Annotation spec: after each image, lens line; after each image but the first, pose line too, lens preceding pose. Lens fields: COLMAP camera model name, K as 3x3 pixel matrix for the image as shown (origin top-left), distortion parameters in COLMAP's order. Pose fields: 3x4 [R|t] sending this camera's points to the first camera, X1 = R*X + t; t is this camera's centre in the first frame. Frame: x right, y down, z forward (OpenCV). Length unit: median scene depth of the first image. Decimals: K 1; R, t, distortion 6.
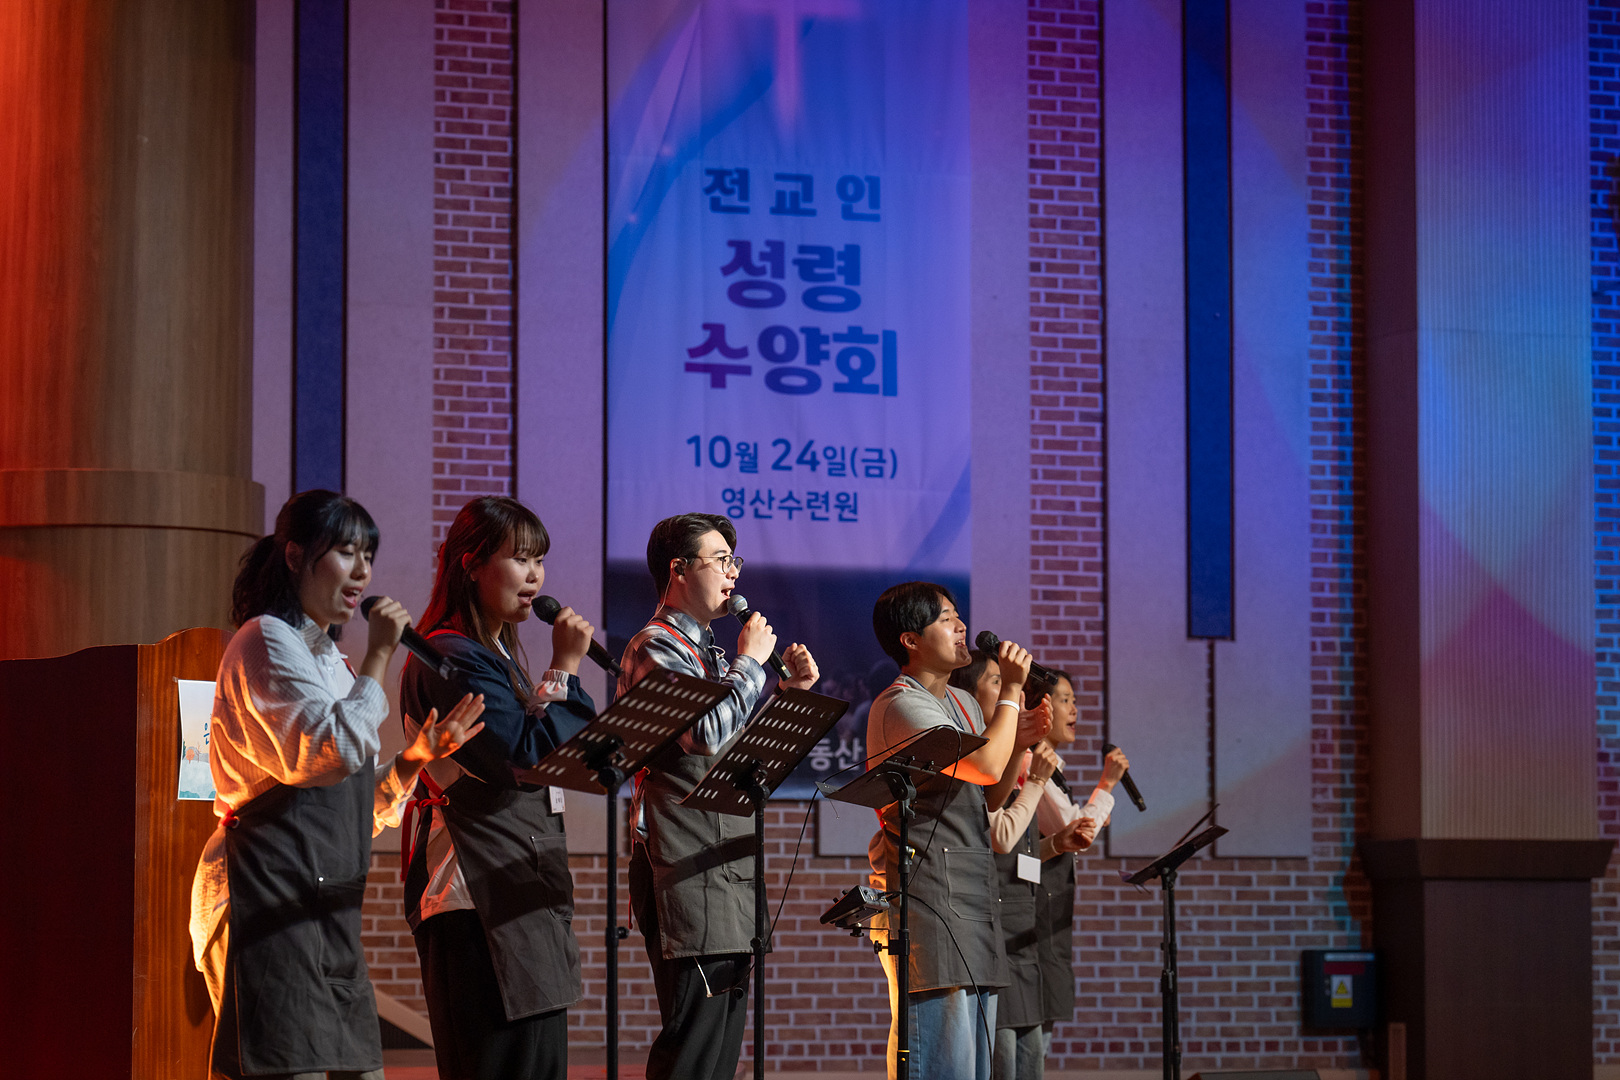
lens RADIAL K [[5135.2, 0, 809.4], [0, 5135.2, 535.6], [0, 0, 1]] dist [0.102102, 0.000000]
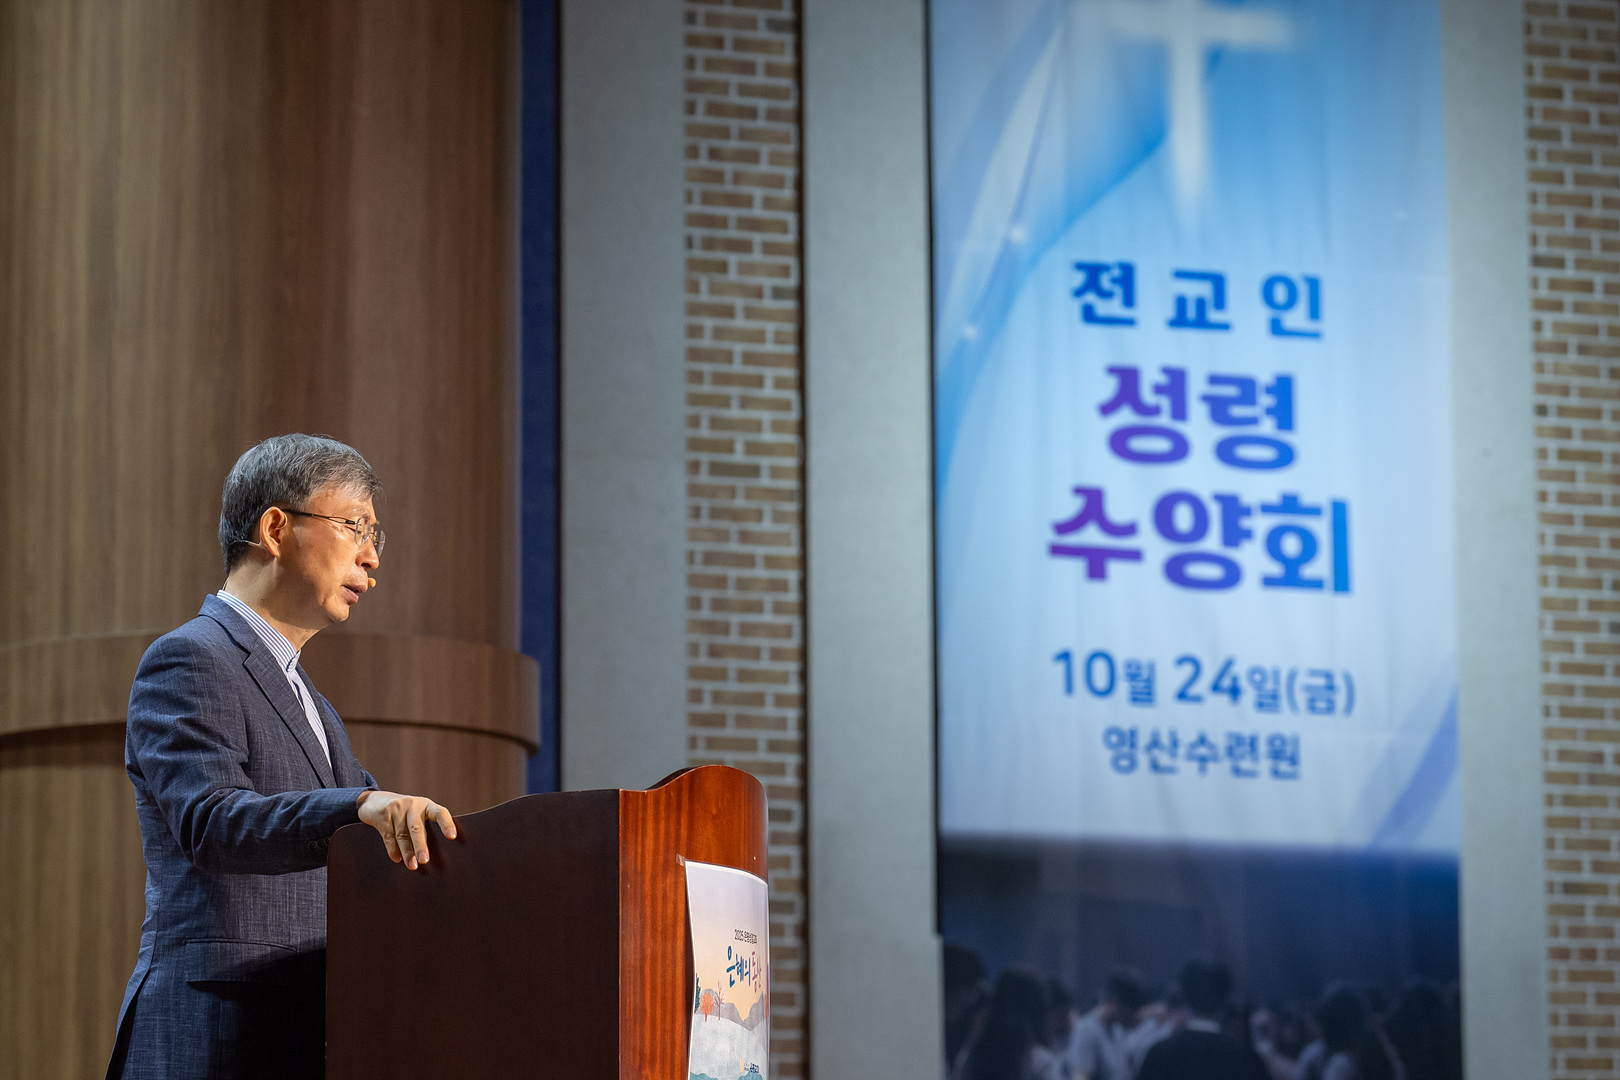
lens RADIAL K [[6021.4, 0, 808.9], [0, 6021.4, 543.6], [0, 0, 1]] dist [0.140897, 0.000000]
pose [[0.999973, -0.004463, 0.005785, -0.060431], [0.004842, 0.997730, -0.067174, 0.019766], [-0.005472, 0.067200, 0.997724, 0.203164]]
